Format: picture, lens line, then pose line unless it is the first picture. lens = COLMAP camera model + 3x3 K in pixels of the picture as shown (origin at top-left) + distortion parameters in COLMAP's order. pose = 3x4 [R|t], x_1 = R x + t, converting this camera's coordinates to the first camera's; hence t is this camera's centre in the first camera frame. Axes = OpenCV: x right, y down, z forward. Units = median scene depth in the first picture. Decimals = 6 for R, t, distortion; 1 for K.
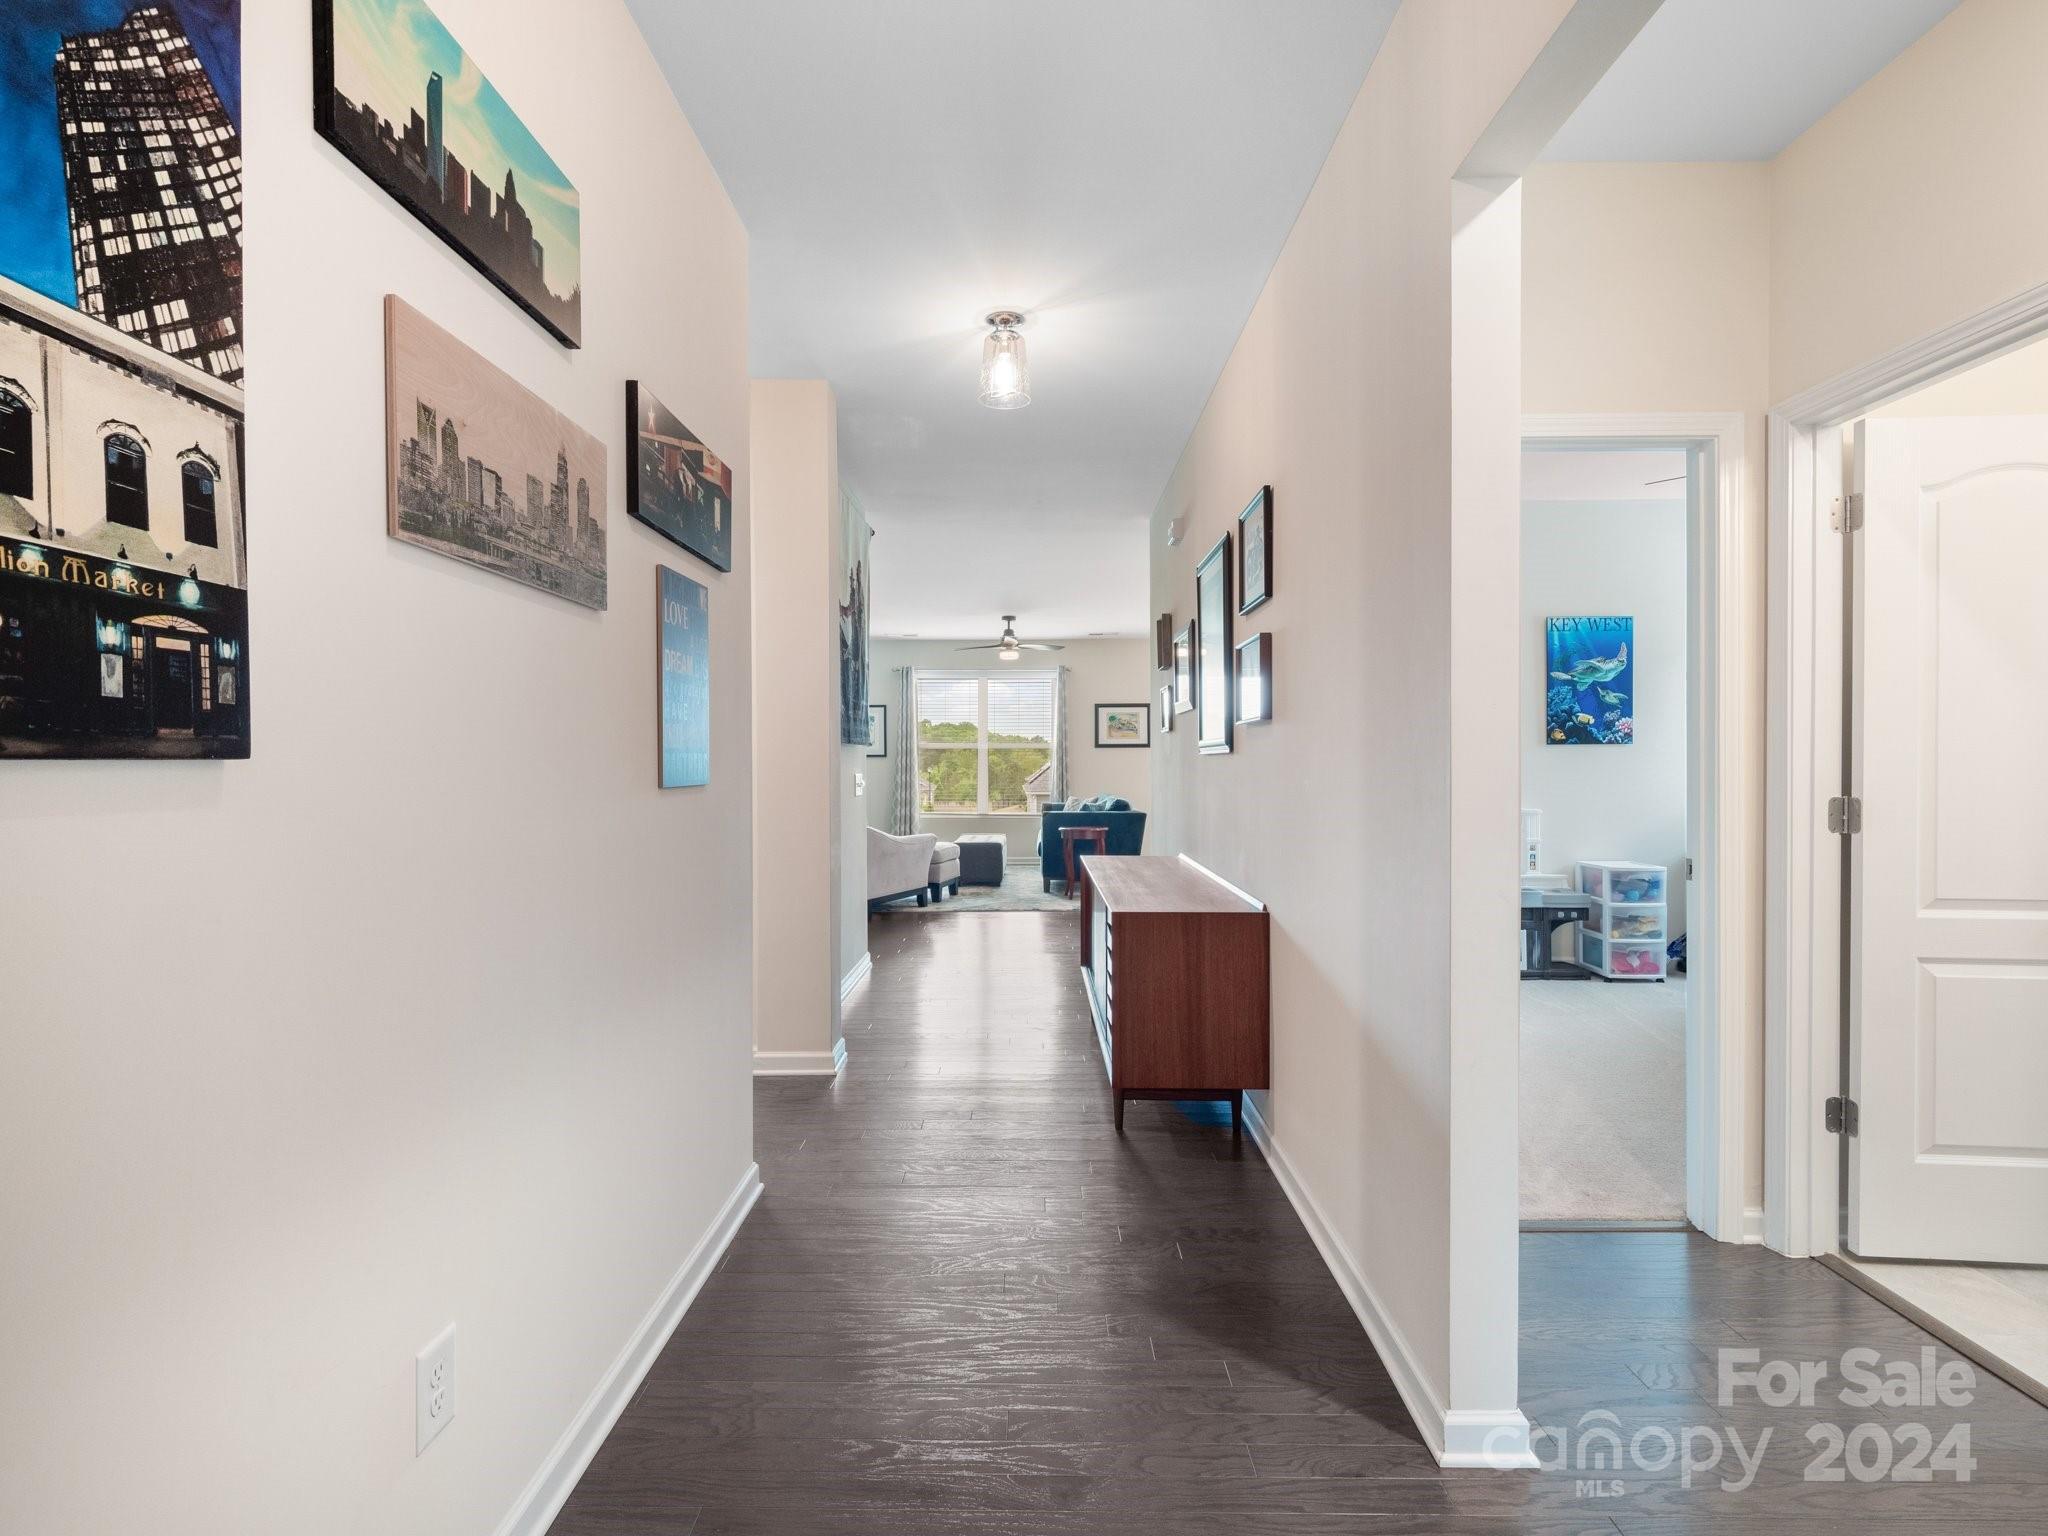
lens RADIAL K [[990.3, 0, 1013.6], [0, 990.3, 751.2], [0, 0, 1]] dist [0.000275, -0.000216]
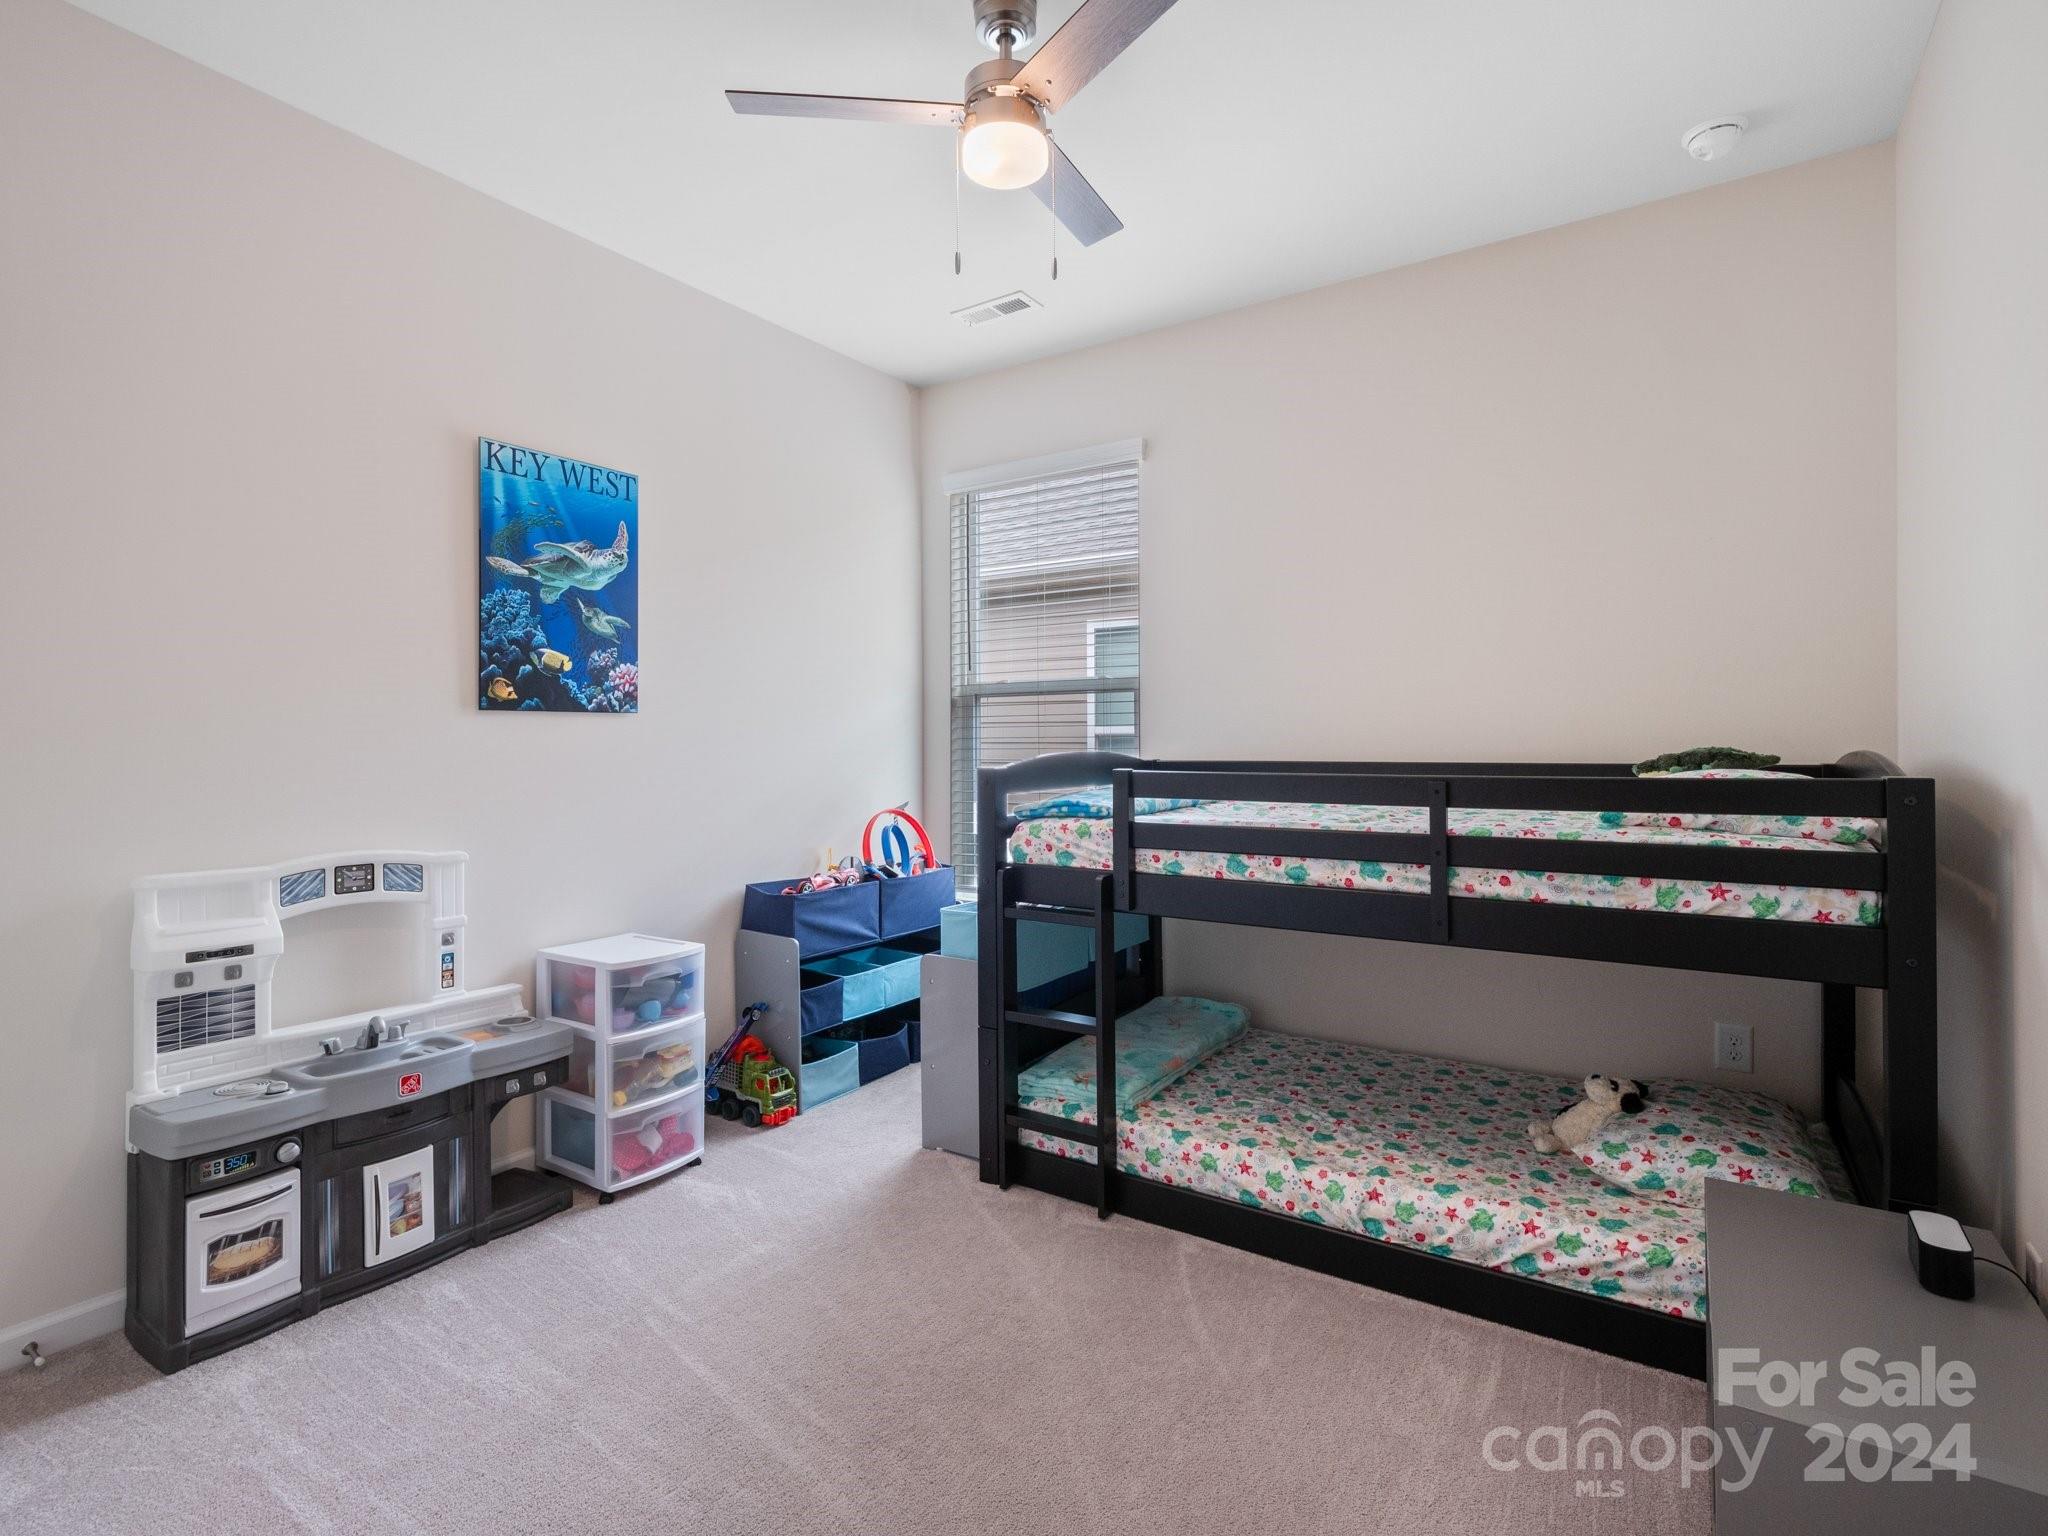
lens RADIAL K [[990.3, 0, 1013.6], [0, 990.3, 751.2], [0, 0, 1]] dist [0.000275, -0.000216]
pose [[0.532280, -0.004162, 0.846558, 0.278344], [-0.008236, 0.999915, 0.010094, 0.006010], [-0.846529, -0.012345, 0.532200, 0.539824]]
